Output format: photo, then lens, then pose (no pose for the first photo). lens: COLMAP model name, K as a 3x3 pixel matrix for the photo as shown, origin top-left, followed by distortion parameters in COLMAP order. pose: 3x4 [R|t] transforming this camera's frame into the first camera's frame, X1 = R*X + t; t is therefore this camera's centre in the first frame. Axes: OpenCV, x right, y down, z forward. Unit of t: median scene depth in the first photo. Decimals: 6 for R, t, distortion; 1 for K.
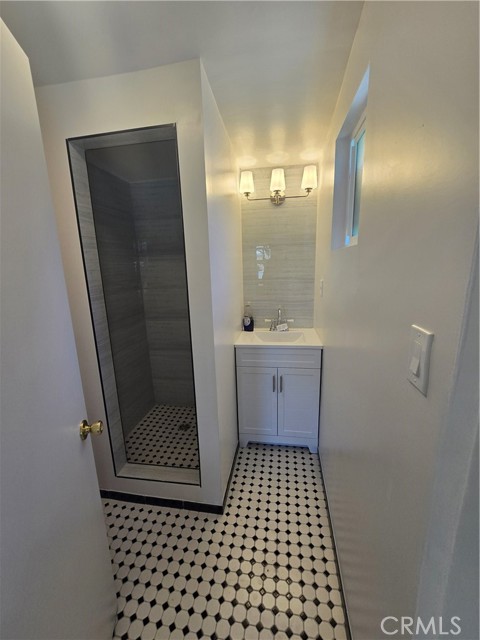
lens RADIAL K [[262.3, 0, 236.3], [0, 262.3, 320.4], [0, 0, 1]] dist [-0.004719, 0.003727]
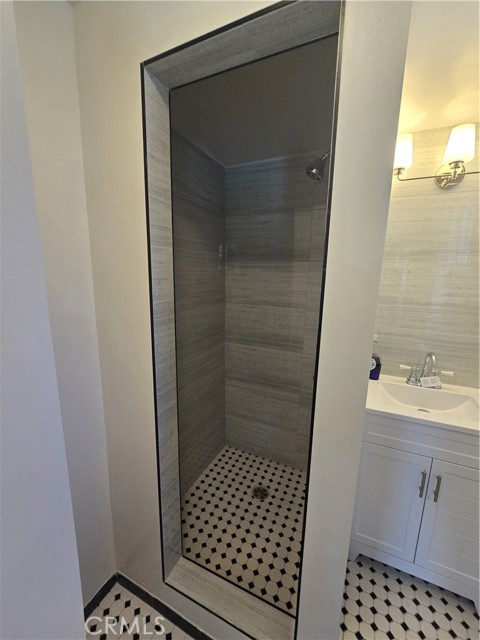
lens RADIAL K [[262.3, 0, 241.7], [0, 262.3, 319.5], [0, 0, 1]] dist [-0.004719, 0.003727]
pose [[0.963631, 0.095193, -0.249706, -0.124289], [-0.102662, 0.994571, -0.017027, -0.066917], [0.246729, 0.042043, 0.968172, 0.282348]]
